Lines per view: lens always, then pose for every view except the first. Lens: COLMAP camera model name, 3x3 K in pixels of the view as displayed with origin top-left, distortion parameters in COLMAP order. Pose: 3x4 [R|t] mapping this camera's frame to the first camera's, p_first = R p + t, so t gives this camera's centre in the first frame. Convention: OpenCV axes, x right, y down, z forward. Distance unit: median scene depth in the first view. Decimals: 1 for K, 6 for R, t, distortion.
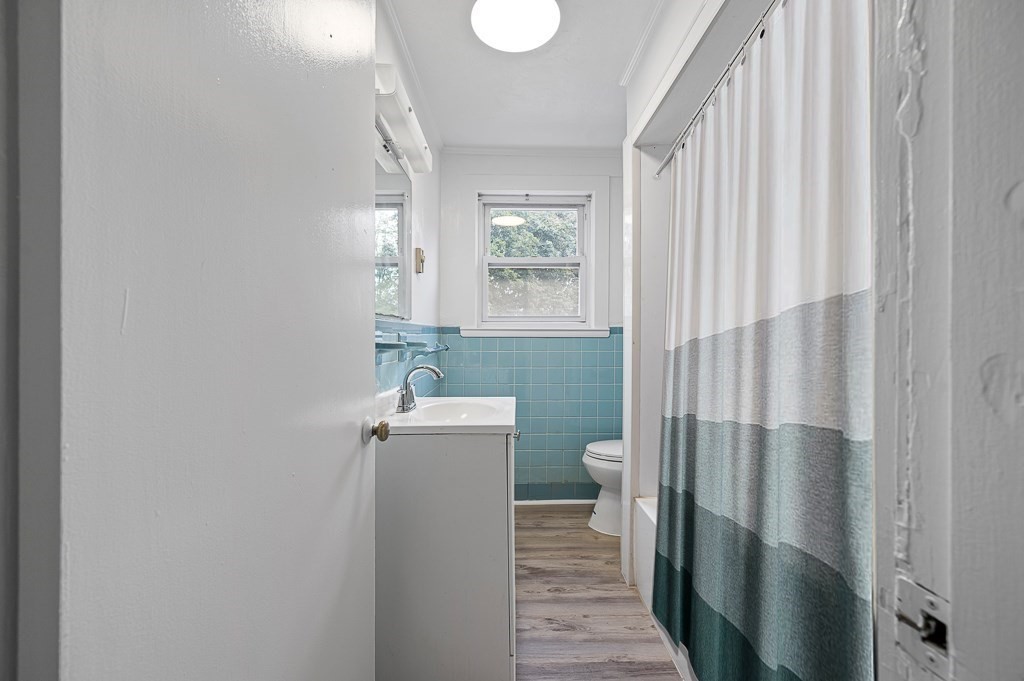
lens RADIAL K [[419.7, 0, 509.5], [0, 419.7, 338.4], [0, 0, 1]] dist [0.002548, 0.000576]
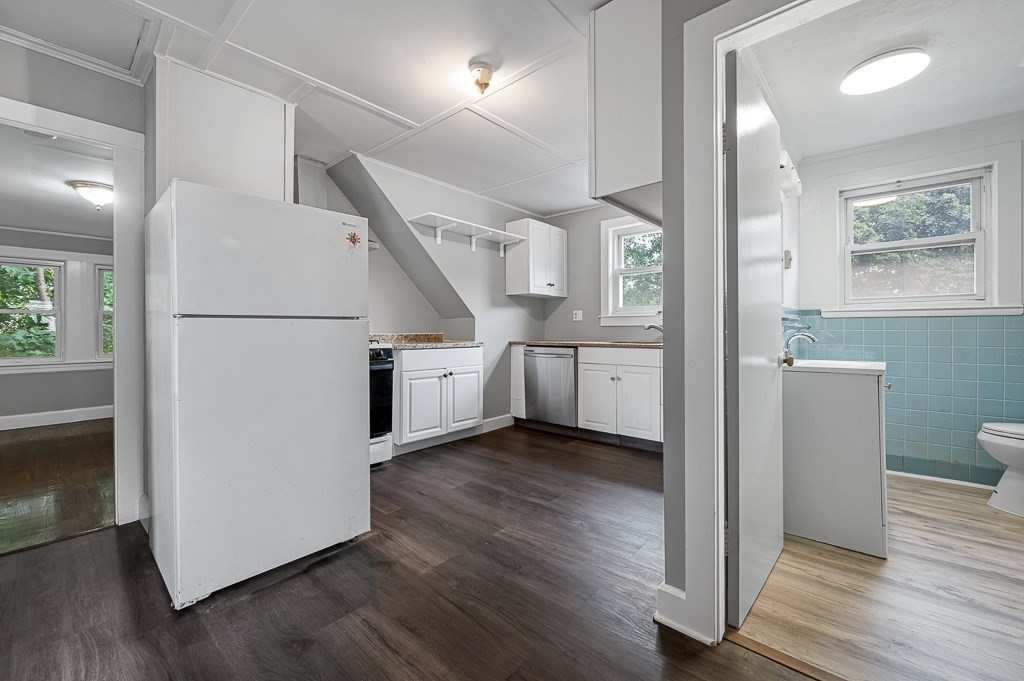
lens RADIAL K [[418.0, 0, 508.6], [0, 418.0, 328.1], [0, 0, 1]] dist [0.002478, 0.000638]
pose [[0.752493, -0.008023, -0.658552, -0.005568], [0.003712, 0.999962, -0.007940, 0.034127], [0.658590, 0.003531, 0.752494, -0.500373]]
